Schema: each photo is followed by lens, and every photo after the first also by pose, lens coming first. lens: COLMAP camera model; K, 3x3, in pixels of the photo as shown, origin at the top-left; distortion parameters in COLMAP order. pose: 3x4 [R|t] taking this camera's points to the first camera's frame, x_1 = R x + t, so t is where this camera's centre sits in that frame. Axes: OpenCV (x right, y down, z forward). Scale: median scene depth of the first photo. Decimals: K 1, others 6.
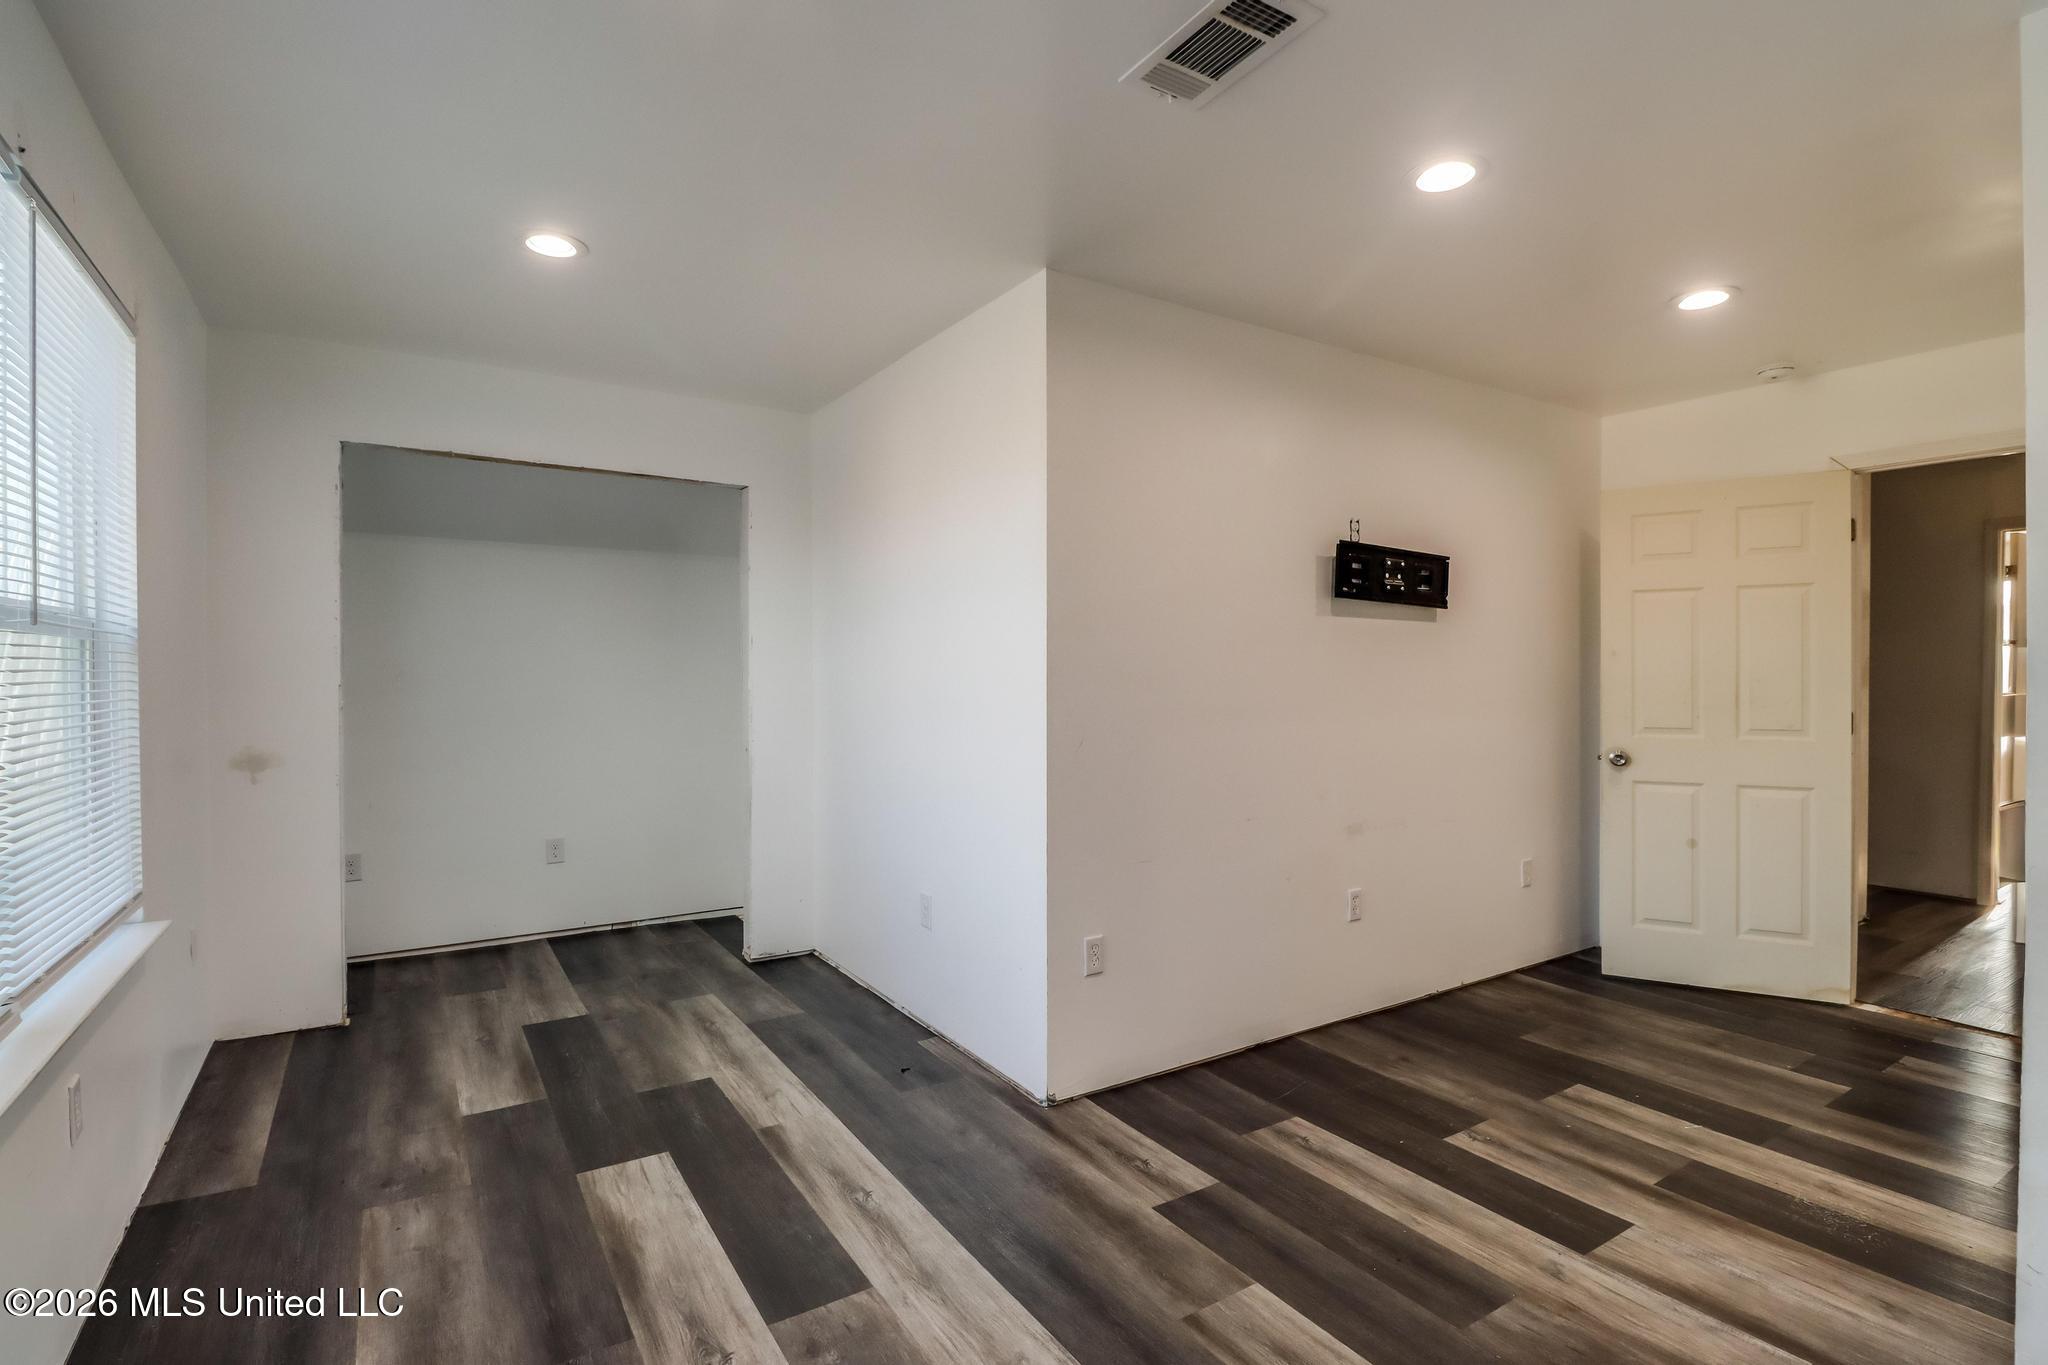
lens RADIAL K [[983.7, 0, 1023.6], [0, 983.7, 684.2], [0, 0, 1]] dist [0.003105, 0.000111]
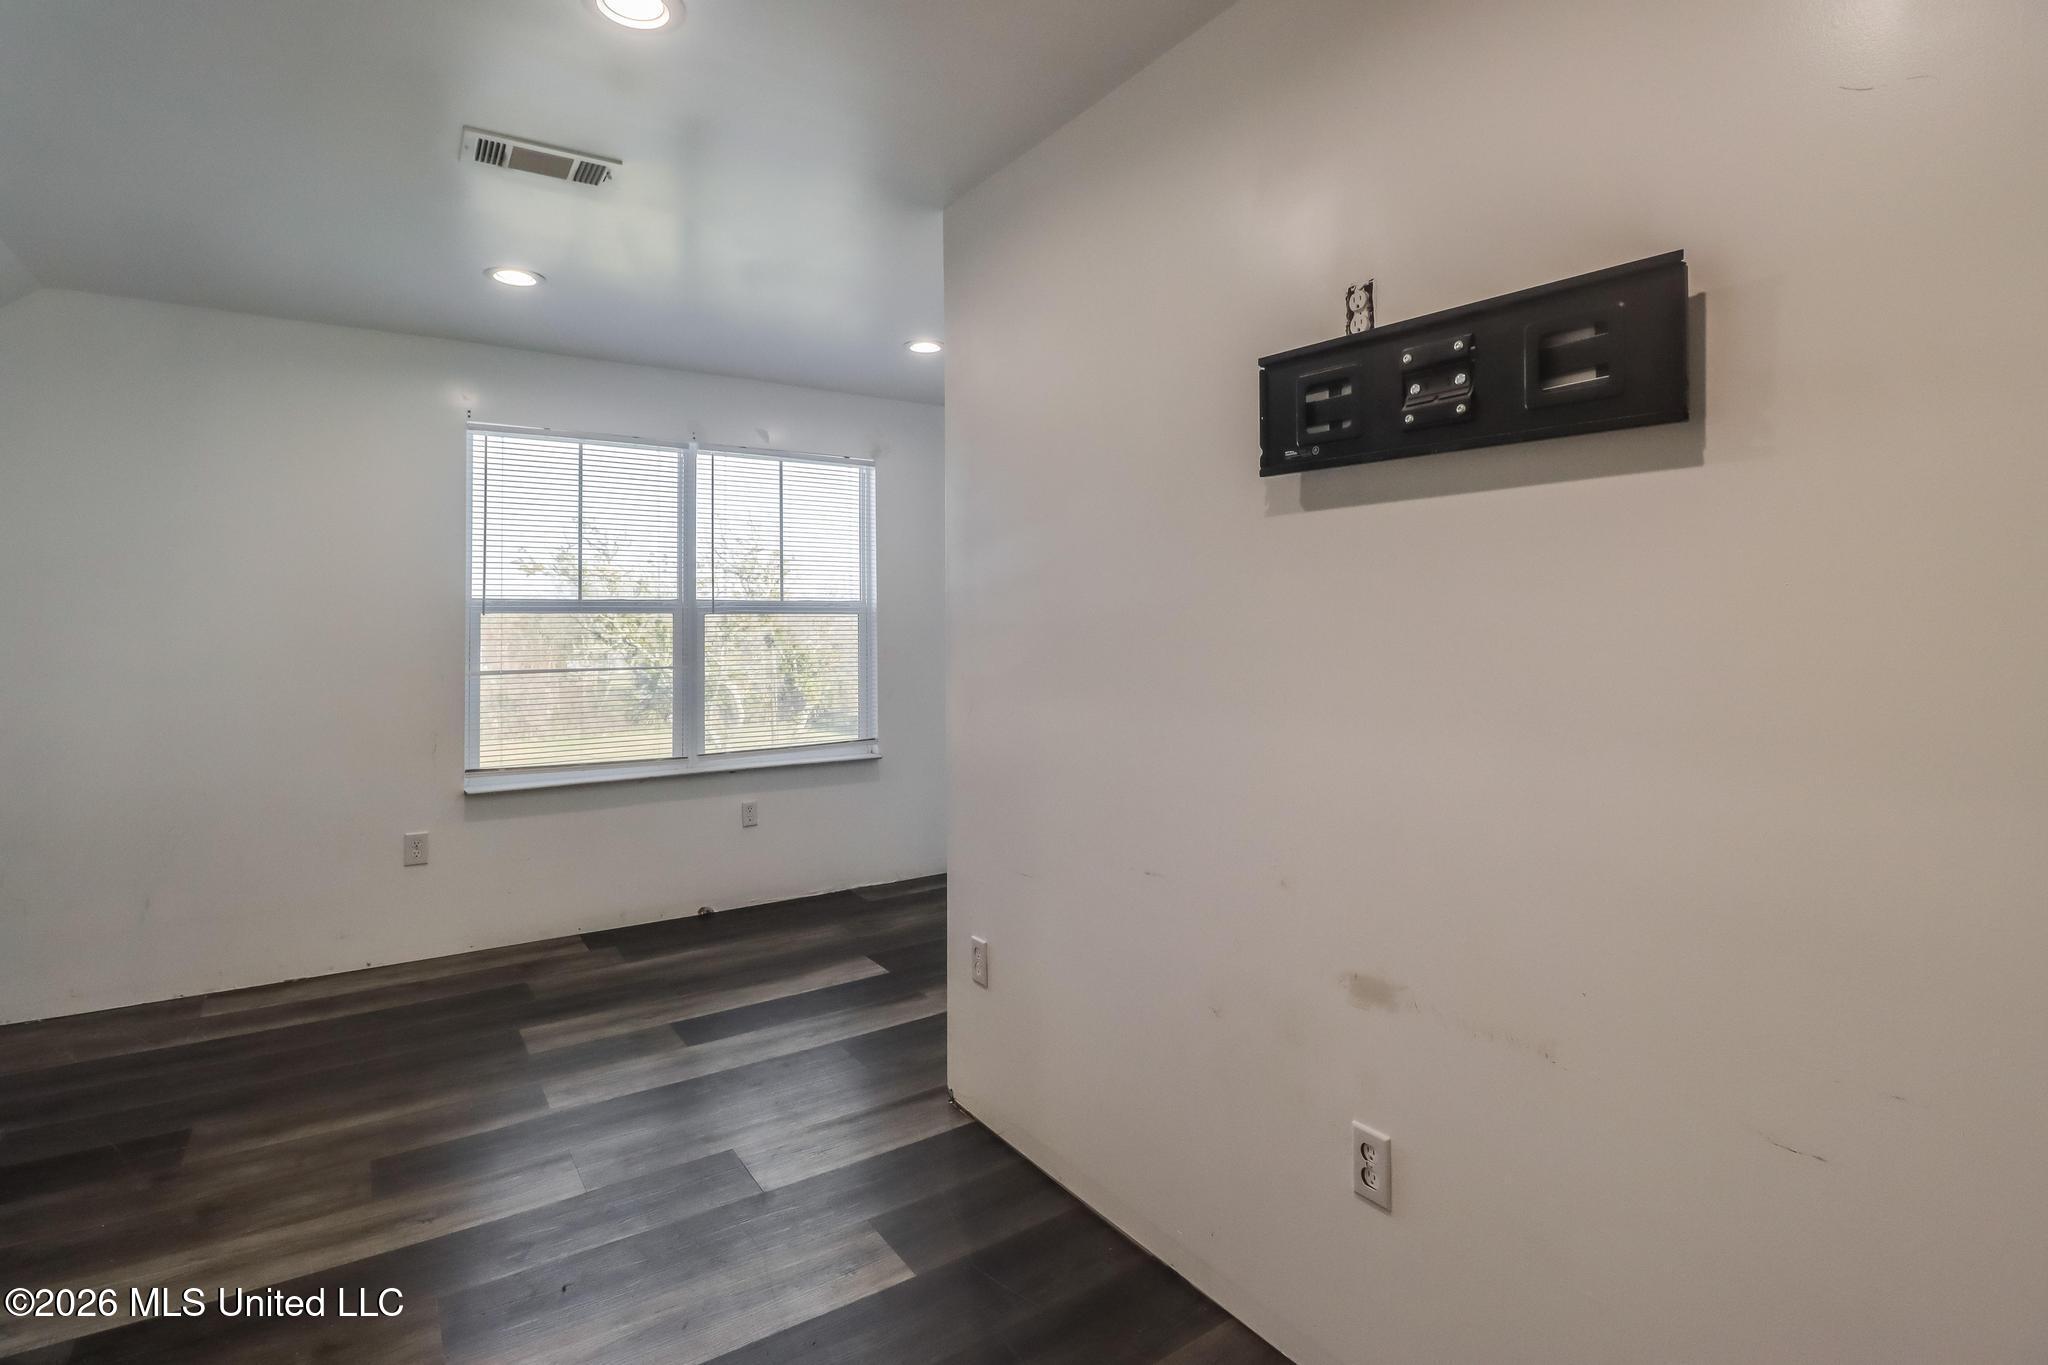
lens RADIAL K [[983.7, 0, 996.5], [0, 983.7, 622.9], [0, 0, 1]] dist [0.003105, 0.000111]
pose [[0.019099, -0.005890, -0.999800, 0.790762], [-0.011622, 0.999914, -0.006113, -0.010658], [0.999750, 0.011736, 0.019029, 0.846416]]
